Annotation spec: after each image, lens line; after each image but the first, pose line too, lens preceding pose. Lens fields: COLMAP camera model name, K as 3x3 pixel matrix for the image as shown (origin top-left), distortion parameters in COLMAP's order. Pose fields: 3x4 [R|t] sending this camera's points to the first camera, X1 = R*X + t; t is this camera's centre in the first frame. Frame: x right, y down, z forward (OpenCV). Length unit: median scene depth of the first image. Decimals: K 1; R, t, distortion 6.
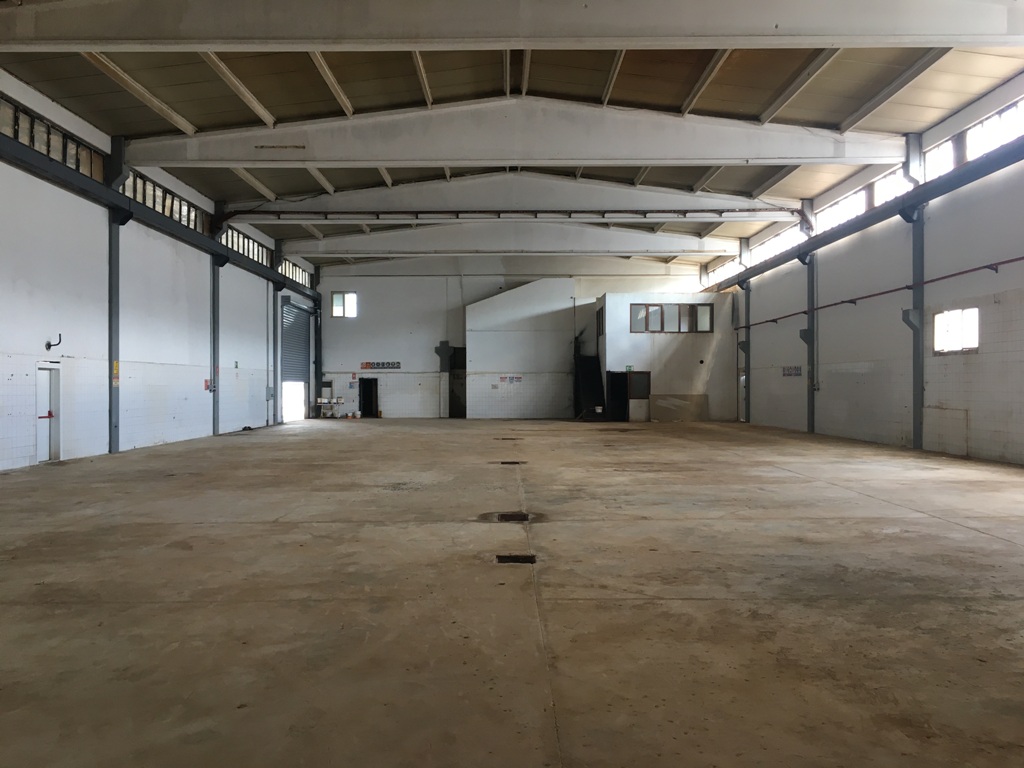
lens RADIAL K [[869.0, 0, 507.3], [0, 869.0, 383.8], [0, 0, 1]] dist [0.071179, -0.087837]
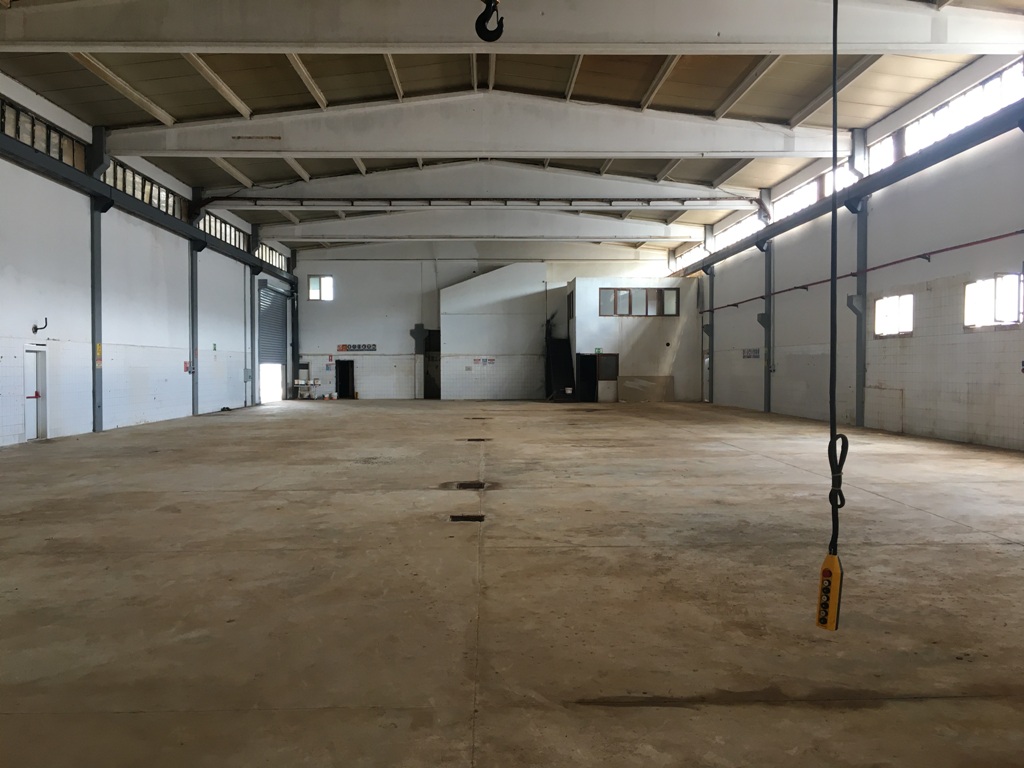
lens RADIAL K [[869.0, 0, 505.5], [0, 869.0, 381.6], [0, 0, 1]] dist [0.071179, -0.087837]
pose [[0.999756, -0.000644, 0.022082, 0.013859], [0.000246, 0.999838, 0.018016, 0.000338], [-0.022090, -0.018006, 0.999594, -0.055696]]
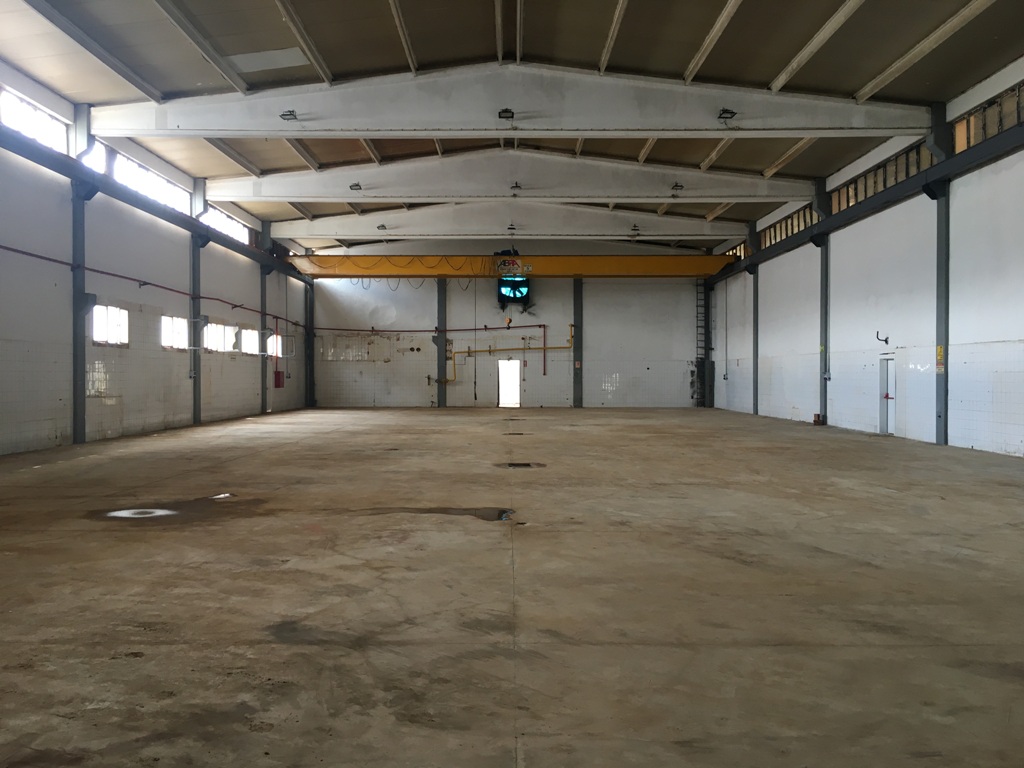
lens RADIAL K [[869.0, 0, 509.4], [0, 869.0, 381.9], [0, 0, 1]] dist [0.071179, -0.087837]
pose [[-0.999972, 0.003981, 0.006304, 0.004847], [0.004020, 0.999973, 0.006180, 0.005348], [-0.006279, 0.006205, -0.999961, 2.002538]]
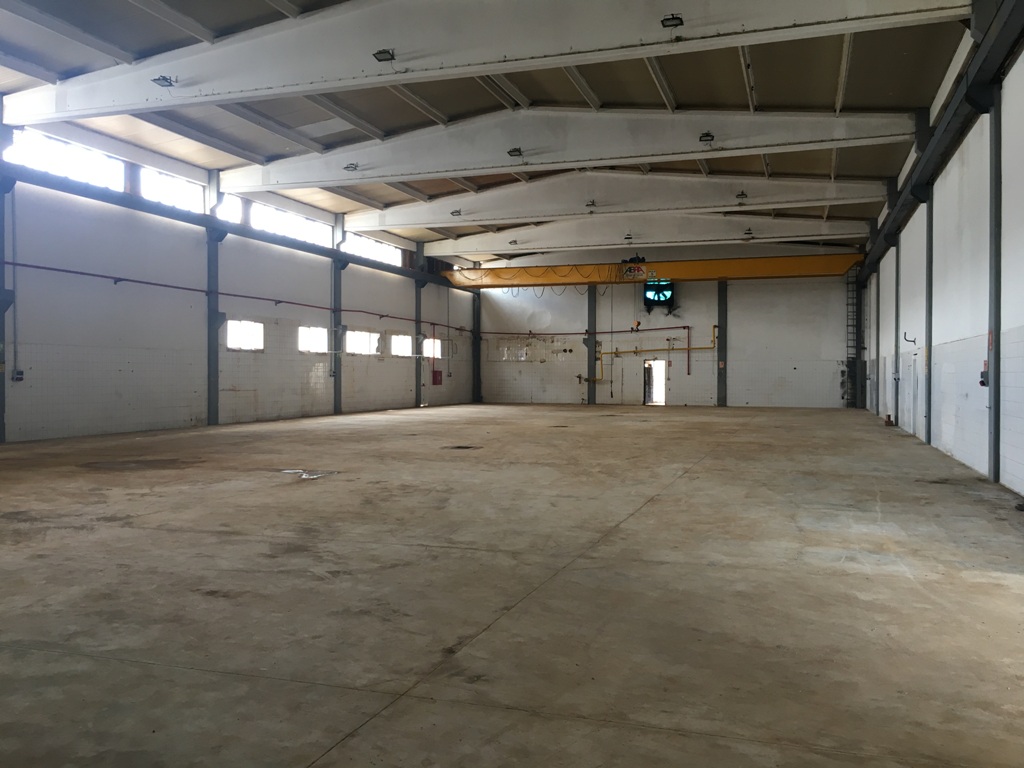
lens RADIAL K [[869.0, 0, 509.5], [0, 869.0, 382.5], [0, 0, 1]] dist [0.071179, -0.087837]
pose [[-0.946608, -0.002112, 0.322380, -0.338943], [0.000241, 0.999974, 0.007260, 0.005754], [-0.322387, 0.006950, -0.946583, 2.110450]]
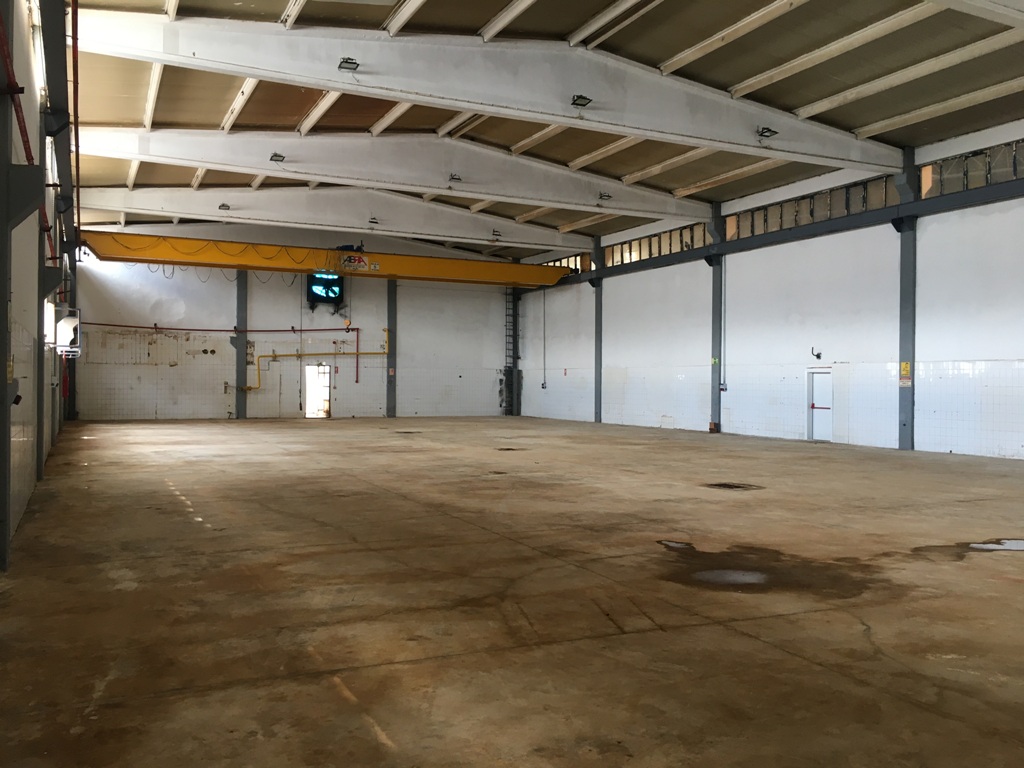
lens RADIAL K [[869.0, 0, 509.1], [0, 869.0, 383.7], [0, 0, 1]] dist [0.071179, -0.087837]
pose [[-0.904327, -0.002203, -0.426834, 0.447366], [-0.003308, 0.999993, 0.001847, -0.000030], [0.426827, 0.003083, -0.904328, 1.809166]]
